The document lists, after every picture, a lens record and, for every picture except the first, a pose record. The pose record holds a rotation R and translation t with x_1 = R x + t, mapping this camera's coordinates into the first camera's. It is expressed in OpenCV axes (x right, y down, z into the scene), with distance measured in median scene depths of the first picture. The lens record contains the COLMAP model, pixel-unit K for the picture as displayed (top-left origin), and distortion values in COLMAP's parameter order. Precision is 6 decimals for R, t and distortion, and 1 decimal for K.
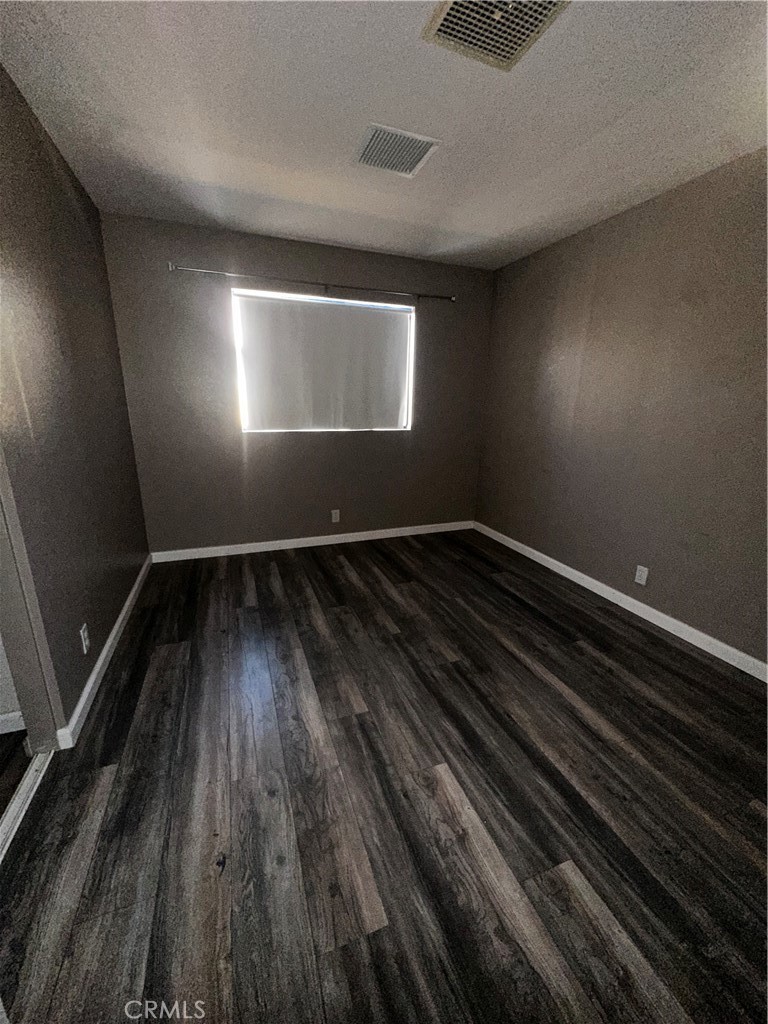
lens RADIAL K [[406.8, 0, 384.0], [0, 406.8, 512.0], [0, 0, 1]] dist [-0.000998, 0.000098]
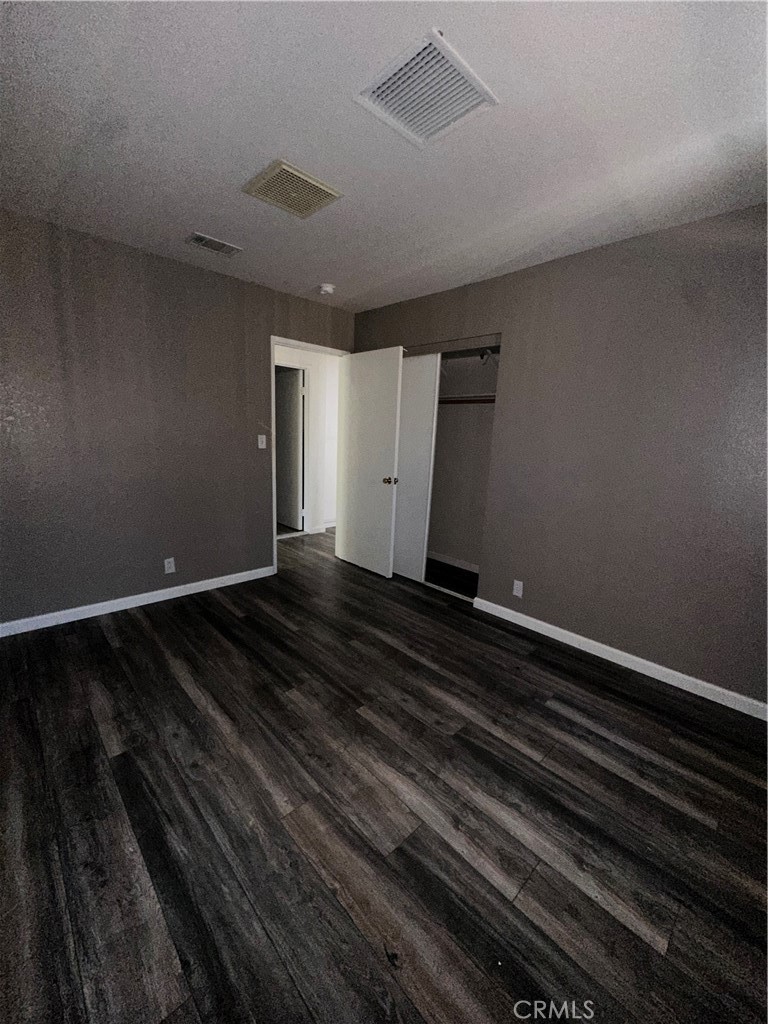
lens RADIAL K [[406.8, 0, 384.0], [0, 406.8, 512.0], [0, 0, 1]] dist [-0.000998, 0.000098]
pose [[-0.917528, 0.023707, -0.396964, 0.325009], [-0.157169, 0.895333, 0.416744, -0.449663], [0.365294, 0.444765, -0.817768, 1.592400]]
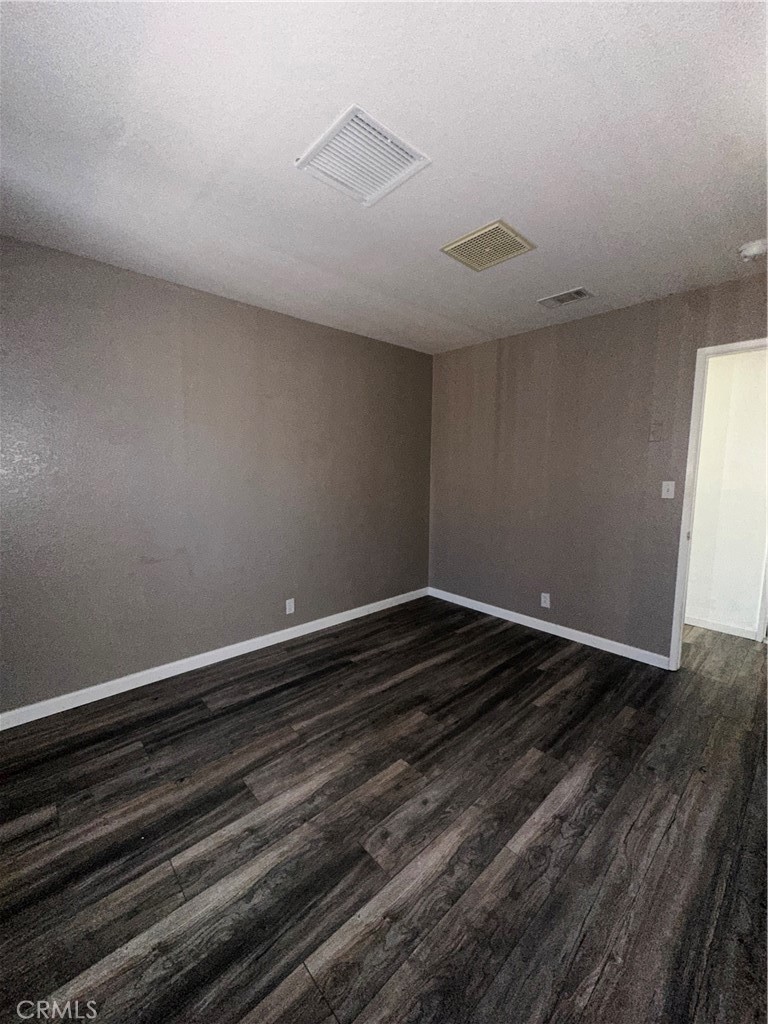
lens RADIAL K [[409.9, 0, 383.0], [0, 409.9, 509.0], [0, 0, 1]] dist [0.001700, 0.000092]
pose [[-0.373364, -0.118697, 0.920060, -0.659517], [0.232363, 0.948200, 0.216621, -0.371886], [-0.898113, 0.294667, -0.326443, 1.201181]]
